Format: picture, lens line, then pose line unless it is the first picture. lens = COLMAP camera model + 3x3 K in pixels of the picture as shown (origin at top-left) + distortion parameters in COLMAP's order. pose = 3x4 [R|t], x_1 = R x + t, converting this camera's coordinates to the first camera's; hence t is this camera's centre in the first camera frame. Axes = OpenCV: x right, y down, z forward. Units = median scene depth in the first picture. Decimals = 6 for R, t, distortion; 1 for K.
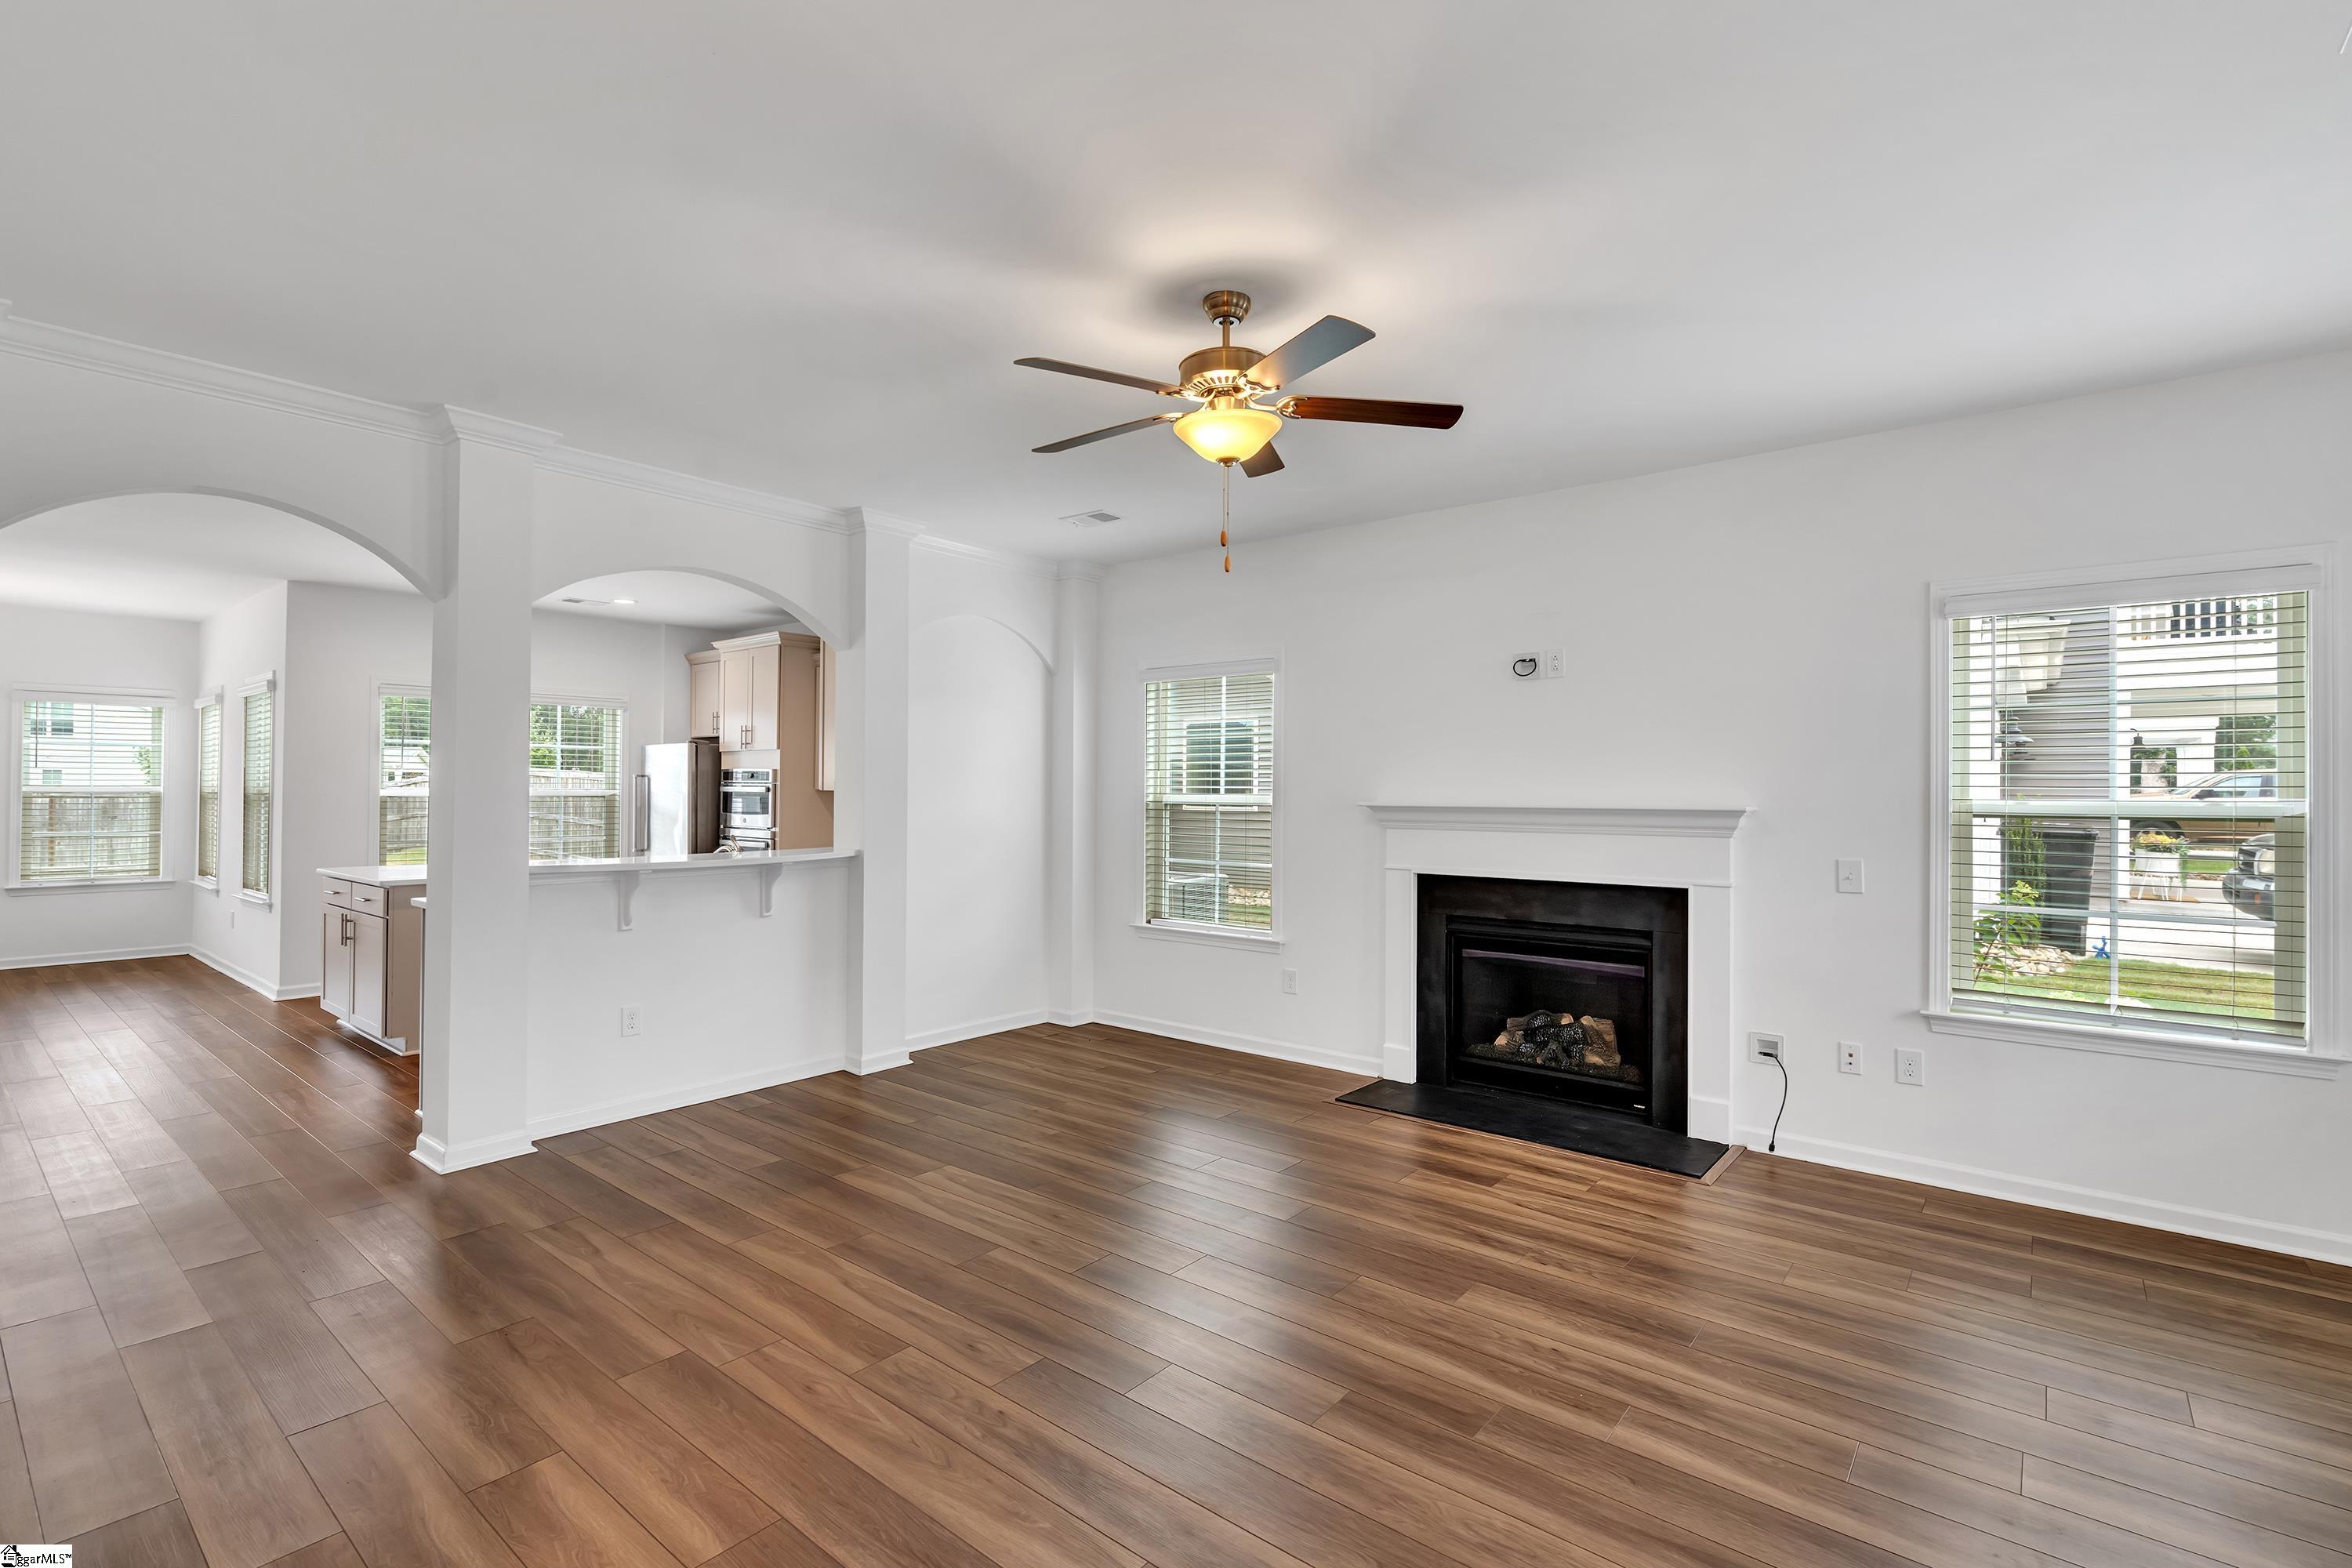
lens RADIAL K [[1071.1, 0, 1185.4], [0, 1071.1, 783.4], [0, 0, 1]] dist [0.000348, 0.000018]
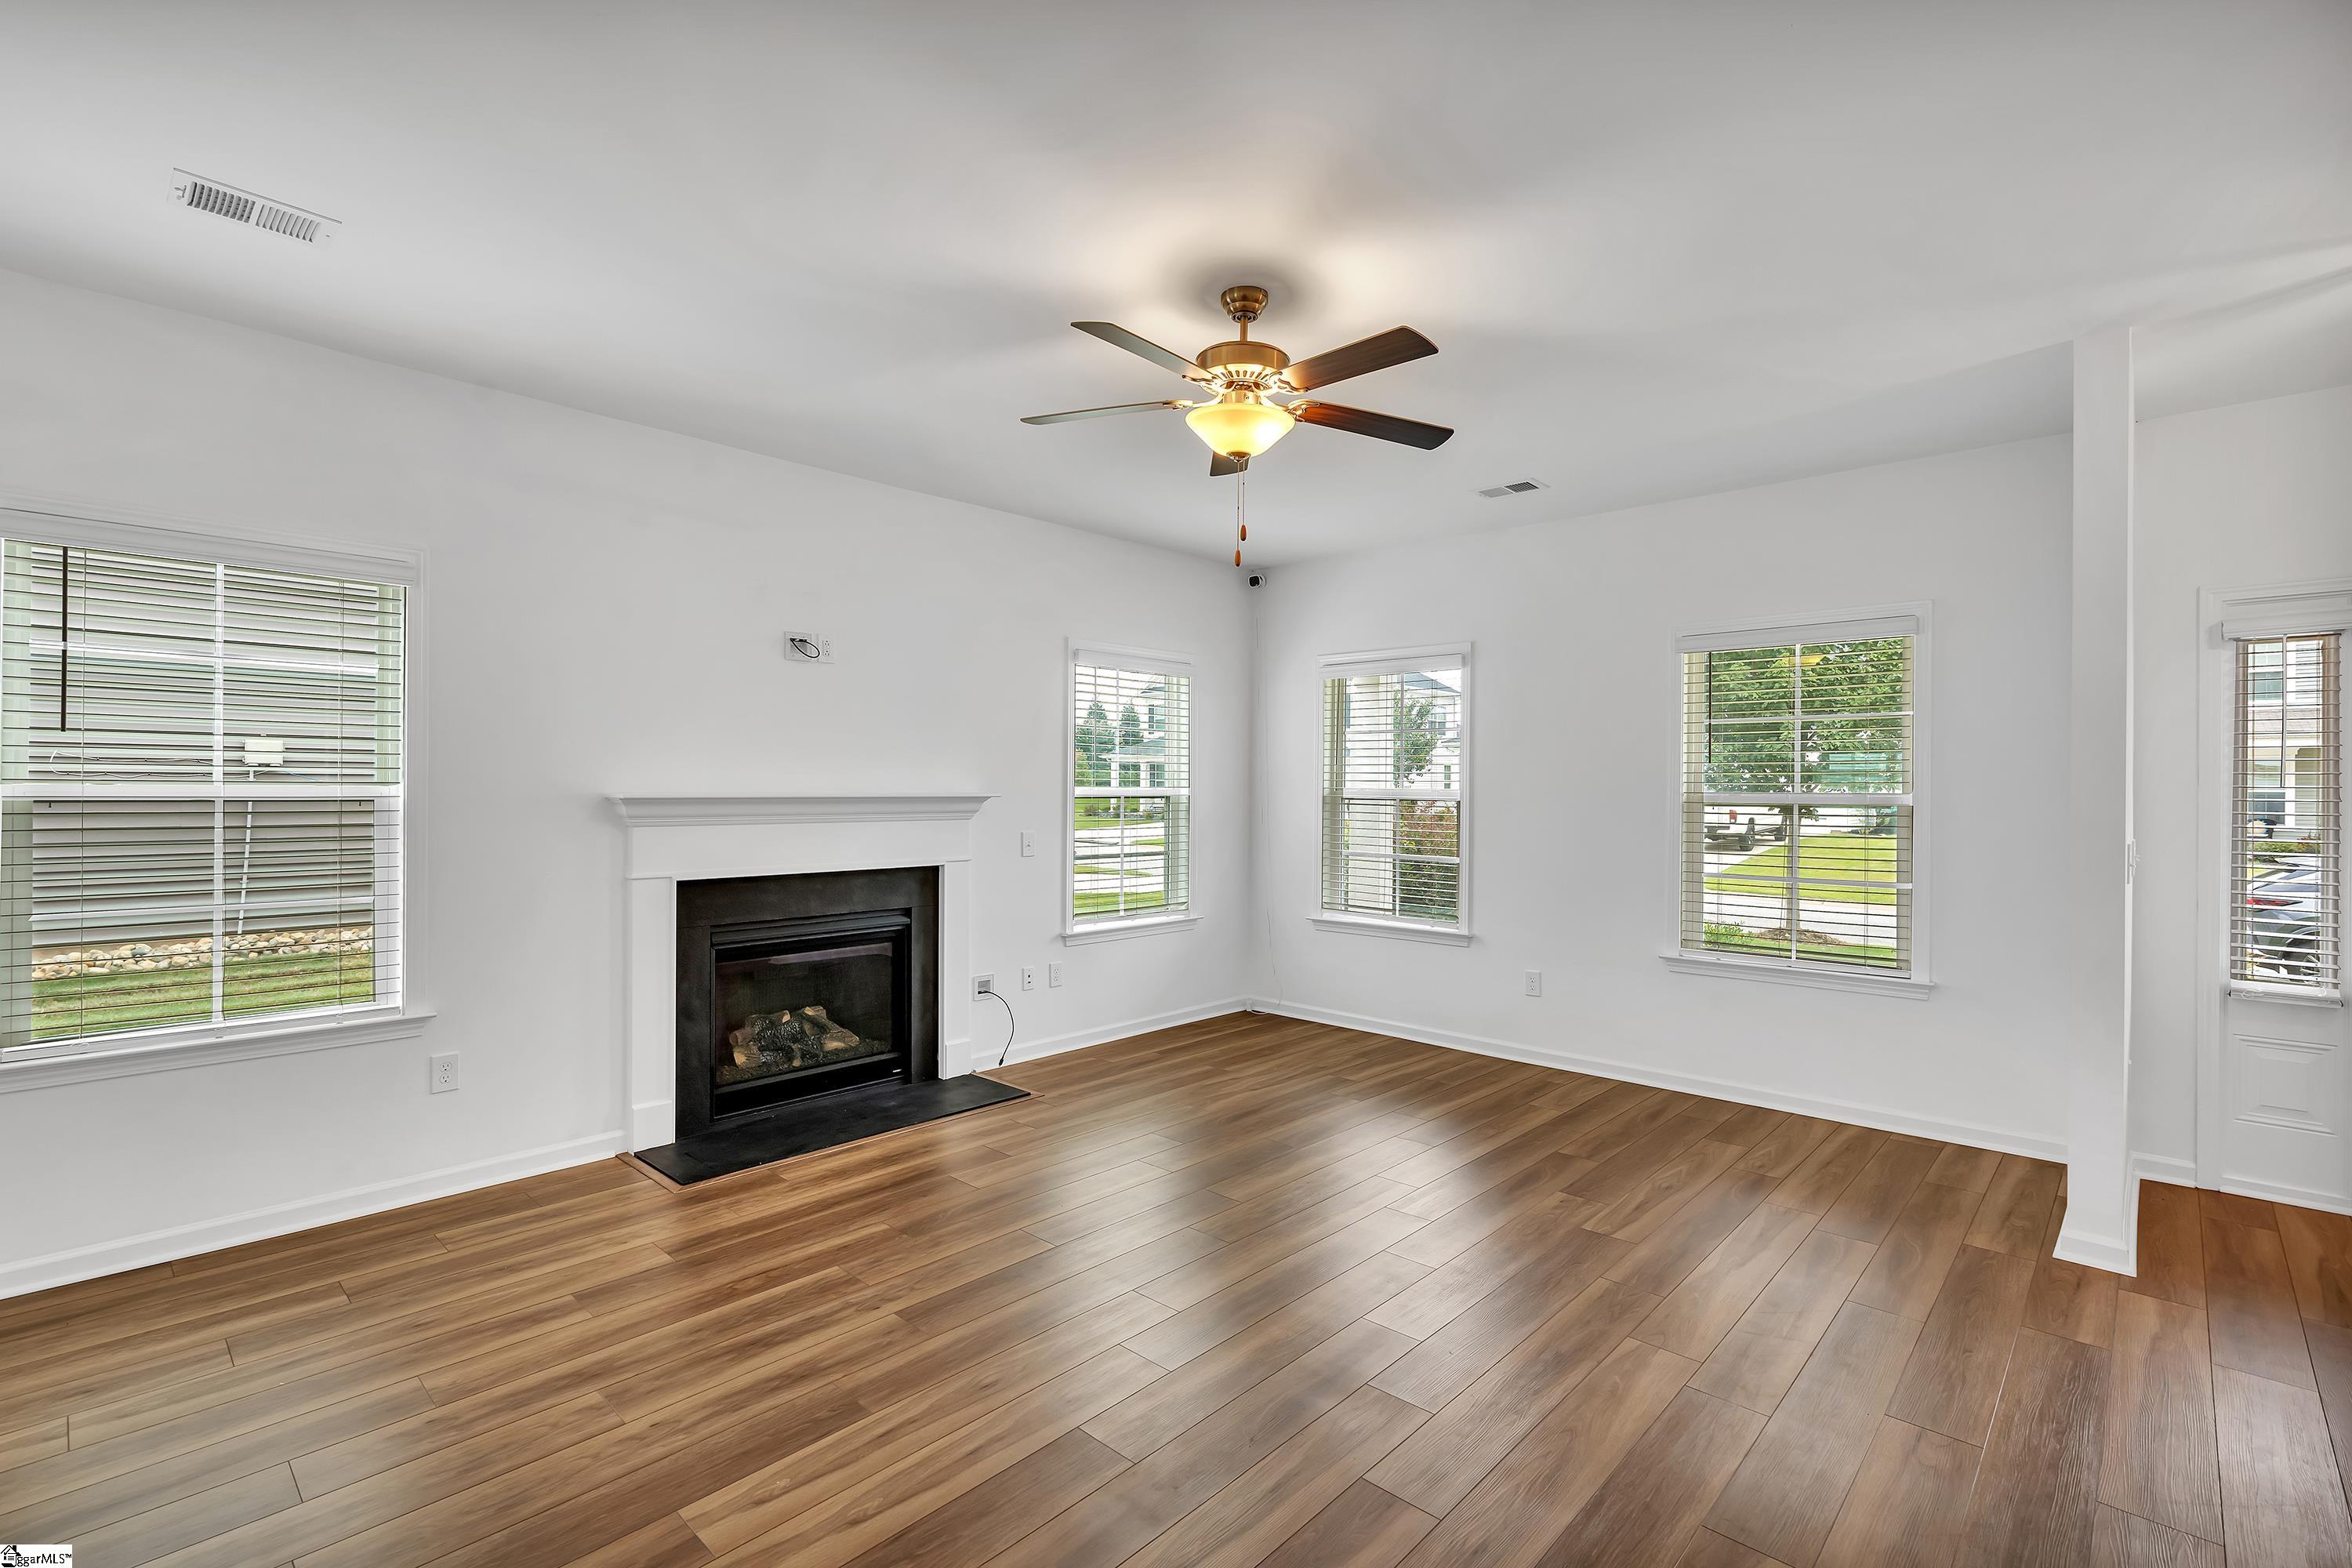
lens RADIAL K [[1031.2, 0, 1171.8], [0, 1031.2, 793.2], [0, 0, 1]] dist [-0.000177, 0.000021]
pose [[0.092257, -0.005564, 0.995720, -0.595718], [-0.007589, 0.999951, 0.006291, 0.012122], [-0.995706, -0.008137, 0.092210, 0.636963]]
